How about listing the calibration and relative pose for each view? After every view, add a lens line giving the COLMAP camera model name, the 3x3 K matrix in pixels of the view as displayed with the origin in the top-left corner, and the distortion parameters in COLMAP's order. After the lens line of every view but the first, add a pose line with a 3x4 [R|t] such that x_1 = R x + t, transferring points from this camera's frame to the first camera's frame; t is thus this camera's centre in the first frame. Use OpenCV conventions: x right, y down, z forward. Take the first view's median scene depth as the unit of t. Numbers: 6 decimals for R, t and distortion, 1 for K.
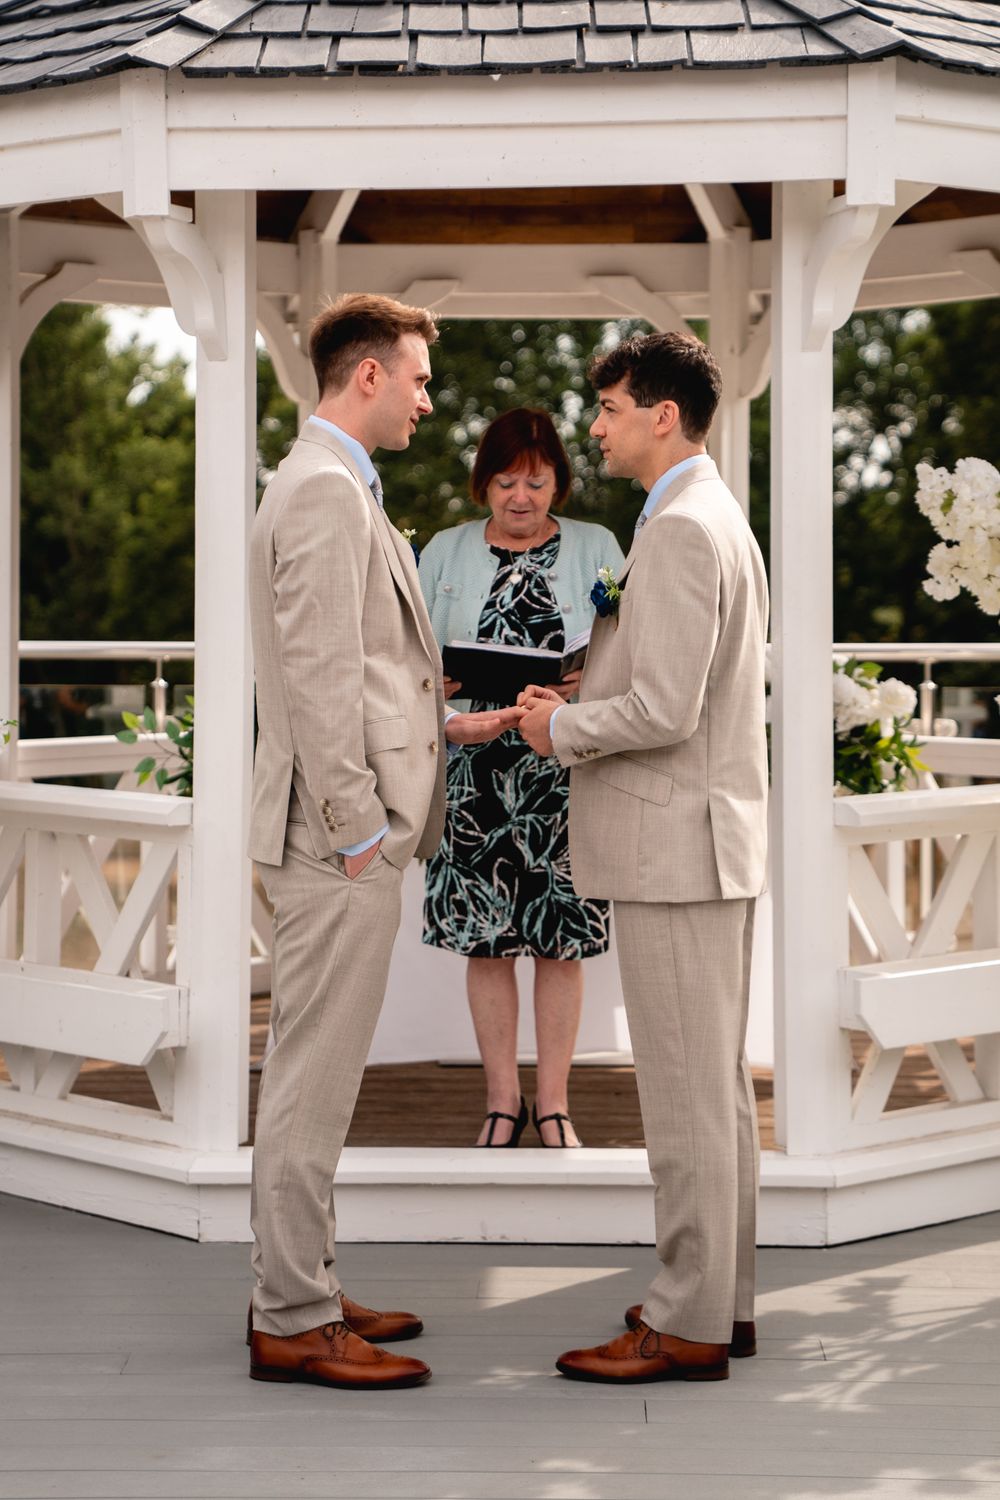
lens RADIAL K [[3207.4, 0, 500.0], [0, 3207.4, 750.0], [0, 0, 1]] dist [-0.056935, 2.818496]
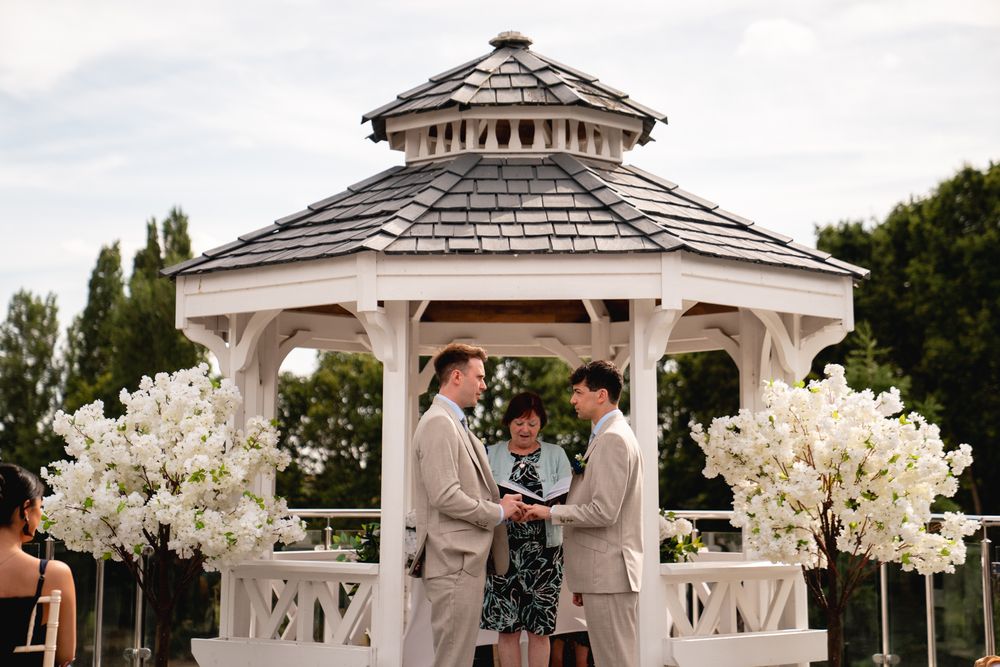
lens RADIAL K [[1933.7, 0, 500.0], [0, 1933.7, 333.5], [0, 0, 1]] dist [0.178805, 0.201417]
pose [[0.997181, 0.008058, 0.074595, -0.118244], [0.003094, 0.988954, -0.148193, 0.060012], [-0.074966, 0.148006, 0.986141, -0.400673]]
